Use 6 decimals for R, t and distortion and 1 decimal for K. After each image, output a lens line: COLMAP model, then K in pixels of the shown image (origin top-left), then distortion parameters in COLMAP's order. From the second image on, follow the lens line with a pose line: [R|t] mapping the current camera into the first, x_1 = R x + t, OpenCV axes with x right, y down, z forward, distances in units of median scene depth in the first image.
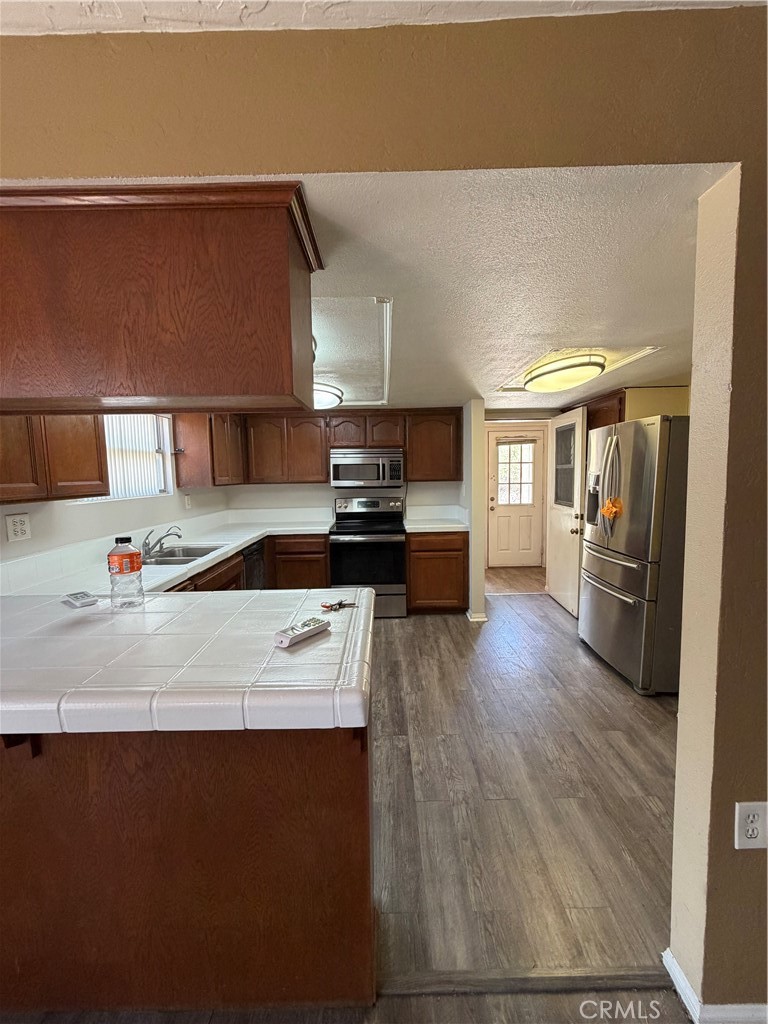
lens RADIAL K [[408.9, 0, 384.9], [0, 408.9, 509.5], [0, 0, 1]] dist [-0.000370, -0.000272]
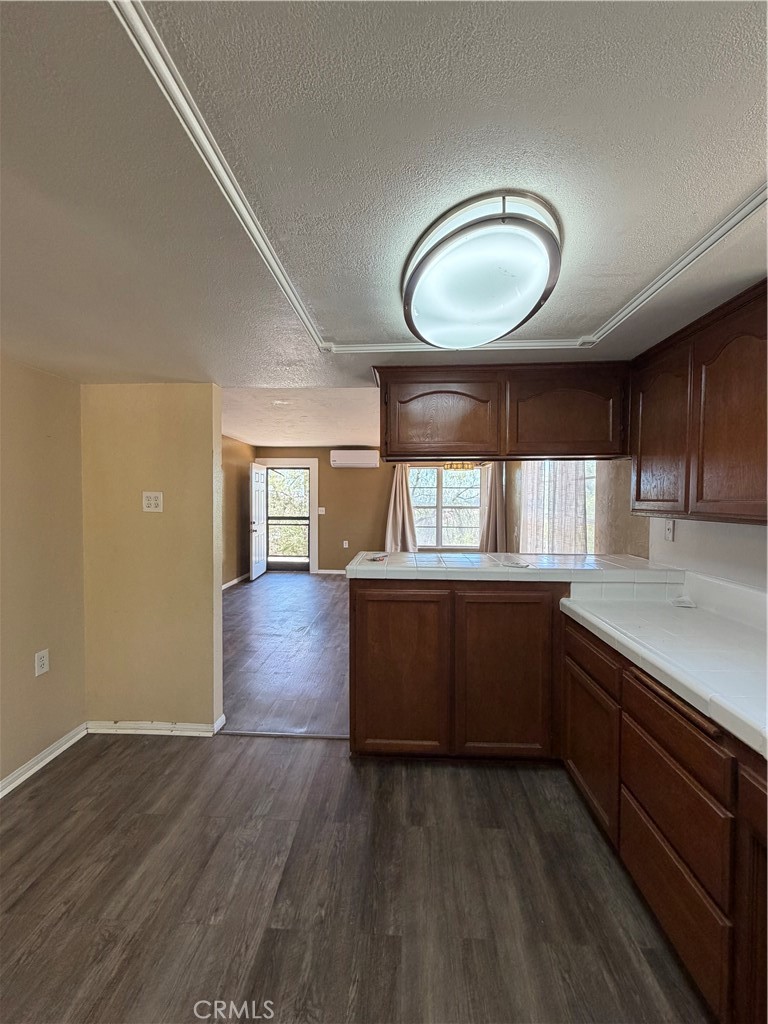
lens RADIAL K [[408.9, 0, 384.2], [0, 408.9, 510.1], [0, 0, 1]] dist [-0.000370, -0.000272]
pose [[-0.998373, 0.011375, 0.055875, -0.090772], [0.017980, 0.992711, 0.119174, -0.073810], [-0.054112, 0.119985, -0.991300, 0.864997]]
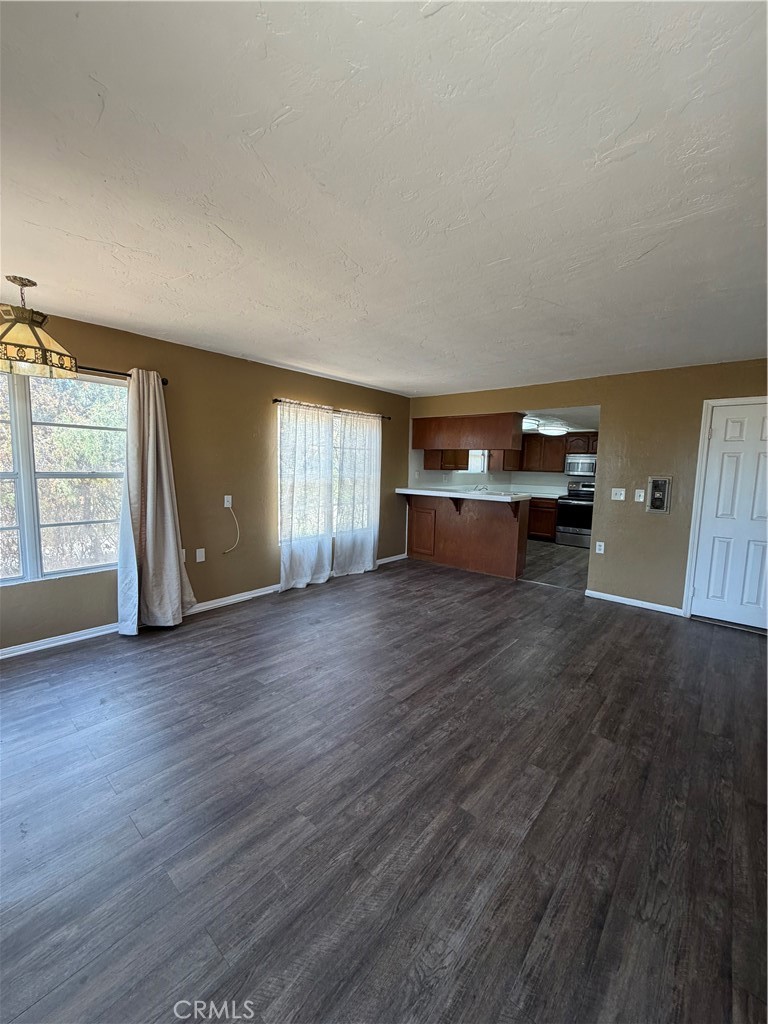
lens RADIAL K [[408.9, 0, 382.9], [0, 408.9, 509.9], [0, 0, 1]] dist [-0.000370, -0.000272]
pose [[0.751458, 0.107049, -0.651038, 0.505078], [-0.097620, 0.993929, 0.050753, 0.095639], [0.652519, 0.025415, 0.757346, -0.997752]]
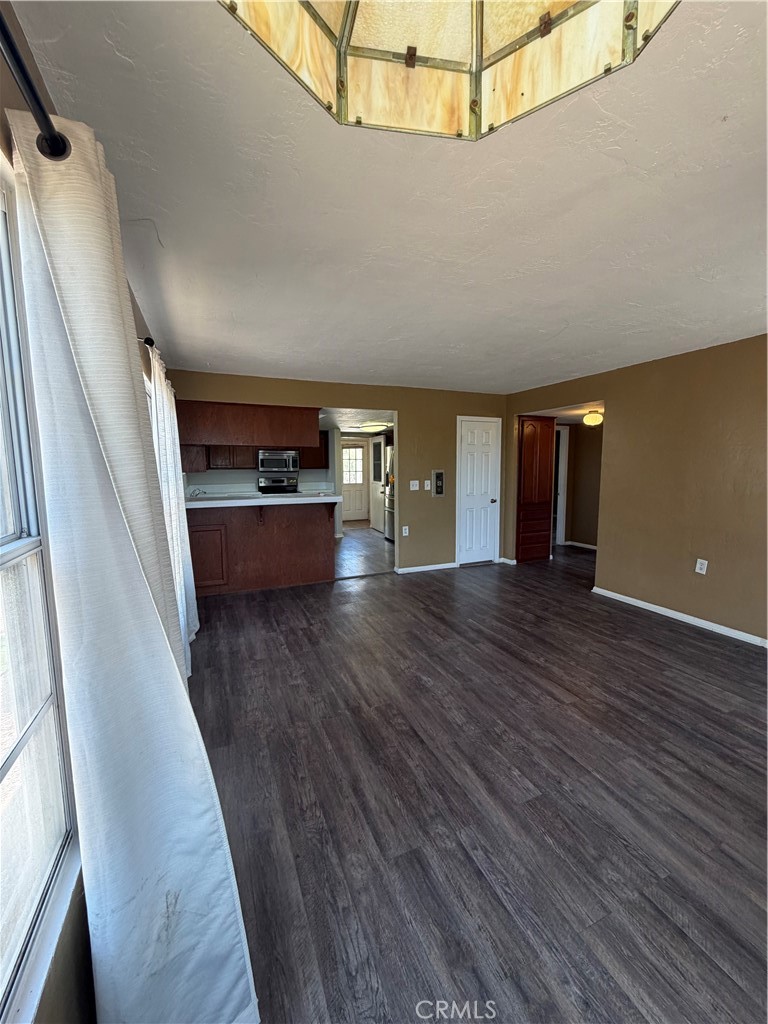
lens RADIAL K [[408.9, 0, 383.9], [0, 408.9, 507.1], [0, 0, 1]] dist [-0.000370, -0.000272]
pose [[0.919113, -0.027858, 0.393008, -0.367973], [0.023983, 0.999603, 0.014768, 0.097453], [-0.393263, -0.004148, 0.919417, -0.964169]]
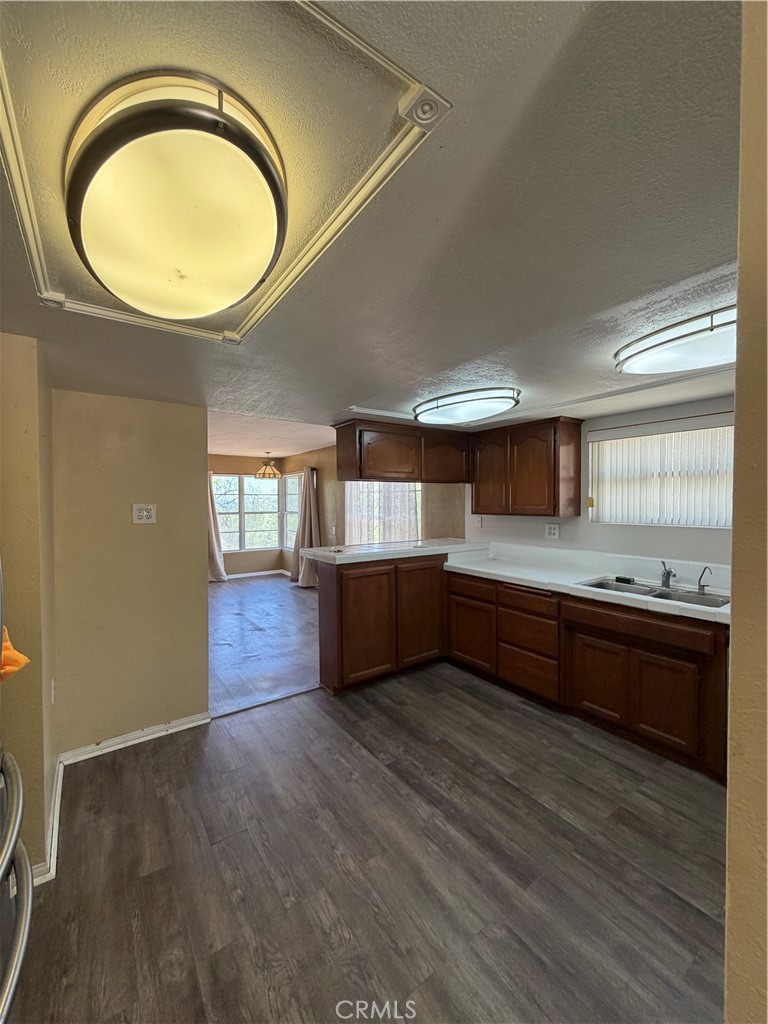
lens RADIAL K [[408.9, 0, 382.9], [0, 408.9, 516.5], [0, 0, 1]] dist [-0.000370, -0.000272]
pose [[-0.819330, 0.042944, -0.571711, 0.349235], [-0.031913, 0.992229, 0.120266, -0.102552], [0.572433, 0.116783, -0.811593, 0.997553]]
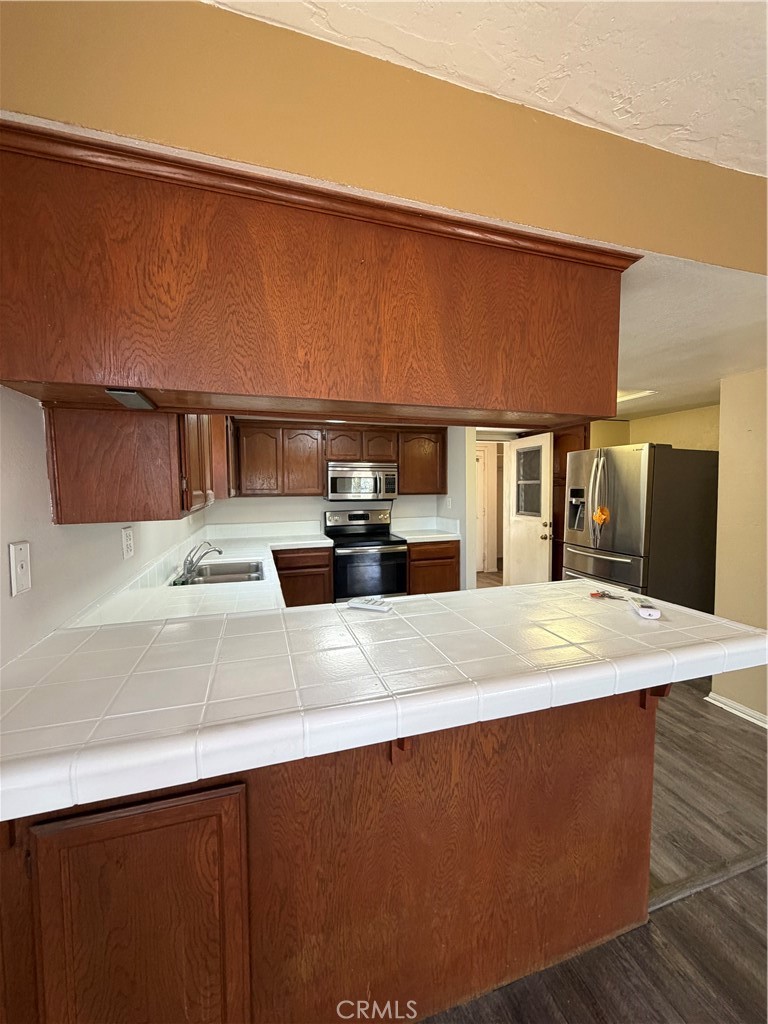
lens RADIAL K [[408.9, 0, 384.1], [0, 408.9, 510.0], [0, 0, 1]] dist [-0.000370, -0.000272]
pose [[0.955321, -0.007671, 0.295472, -0.318339], [0.018831, 0.999212, -0.034943, 0.007502], [-0.294971, 0.038946, 0.954712, 0.008856]]
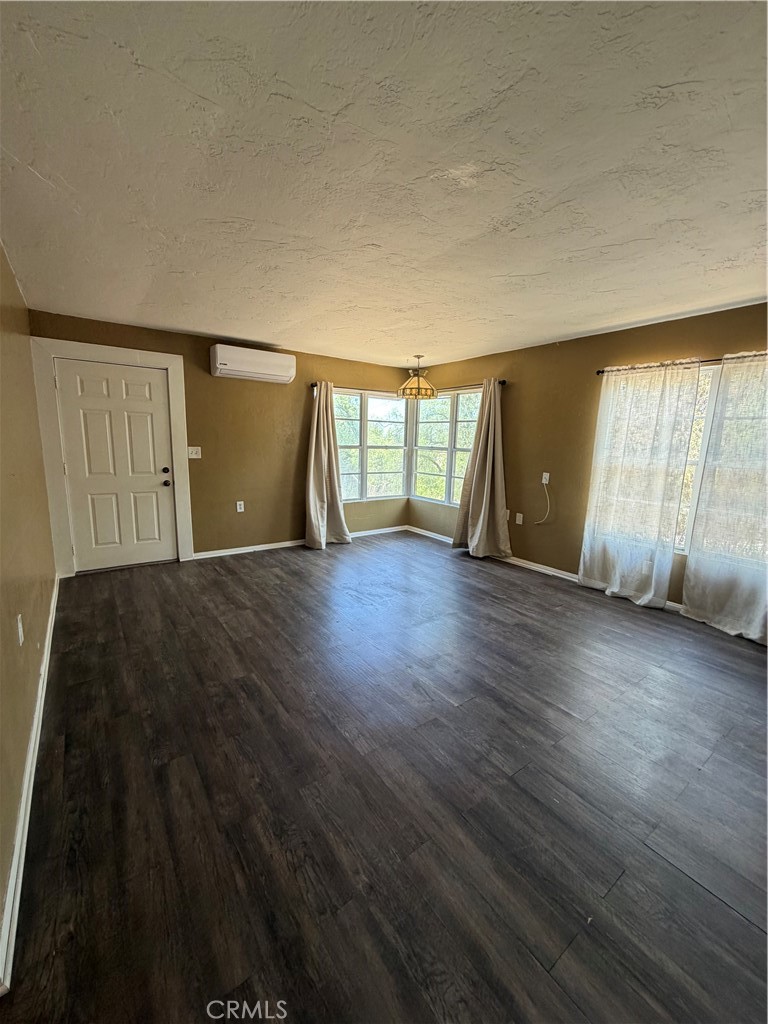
lens RADIAL K [[408.9, 0, 384.1], [0, 408.9, 508.3], [0, 0, 1]] dist [-0.000370, -0.000272]
pose [[-0.810564, 0.096324, -0.577674, 0.560385], [-0.063415, 0.966146, 0.250080, -0.007868], [0.582207, 0.239340, -0.777015, 0.148630]]
